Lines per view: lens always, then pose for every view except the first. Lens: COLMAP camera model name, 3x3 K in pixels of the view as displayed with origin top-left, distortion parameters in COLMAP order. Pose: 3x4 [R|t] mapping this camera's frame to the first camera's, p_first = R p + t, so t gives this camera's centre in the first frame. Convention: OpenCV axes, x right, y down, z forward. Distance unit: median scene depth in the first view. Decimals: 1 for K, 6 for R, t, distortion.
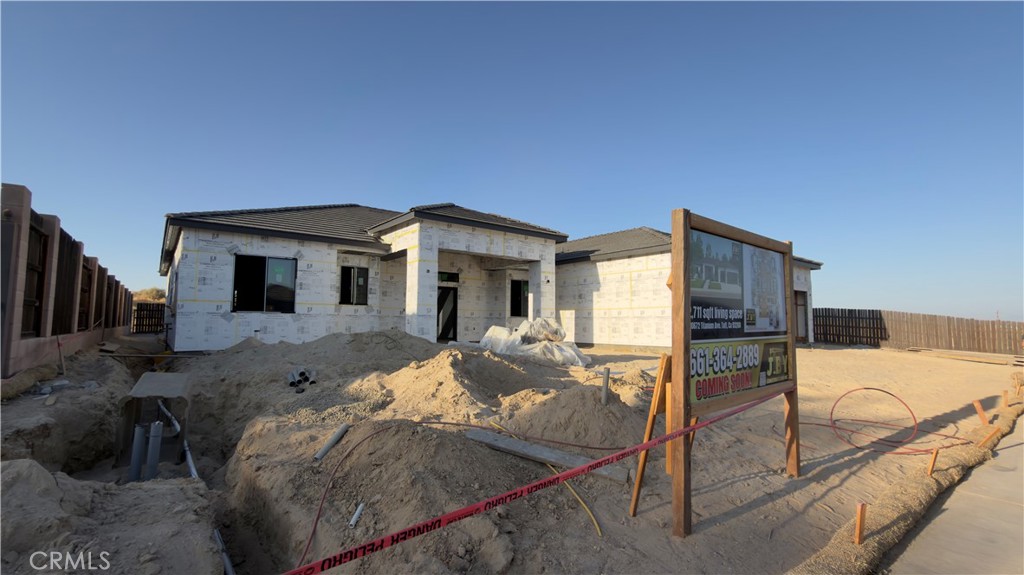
lens RADIAL K [[449.1, 0, 512.0], [0, 449.1, 287.5], [0, 0, 1]] dist [0.000462, -0.000046]
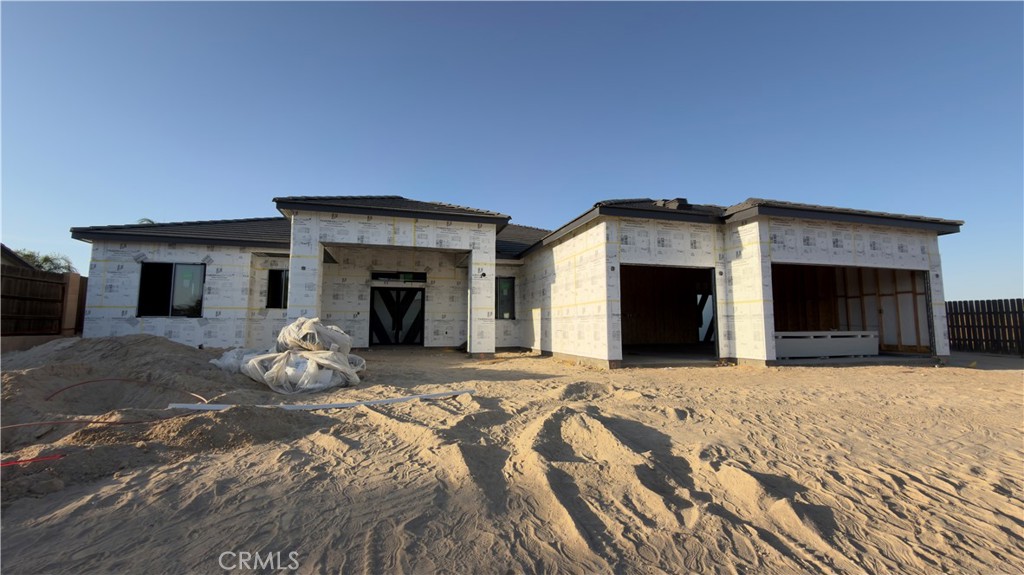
lens RADIAL K [[409.1, 0, 512.0], [0, 409.1, 287.5], [0, 0, 1]] dist [0.000639, -0.000527]
pose [[0.924953, -0.042807, -0.377663, 0.492056], [0.035653, 0.999028, -0.025917, 0.037048], [0.378405, 0.010507, 0.925580, 0.400680]]
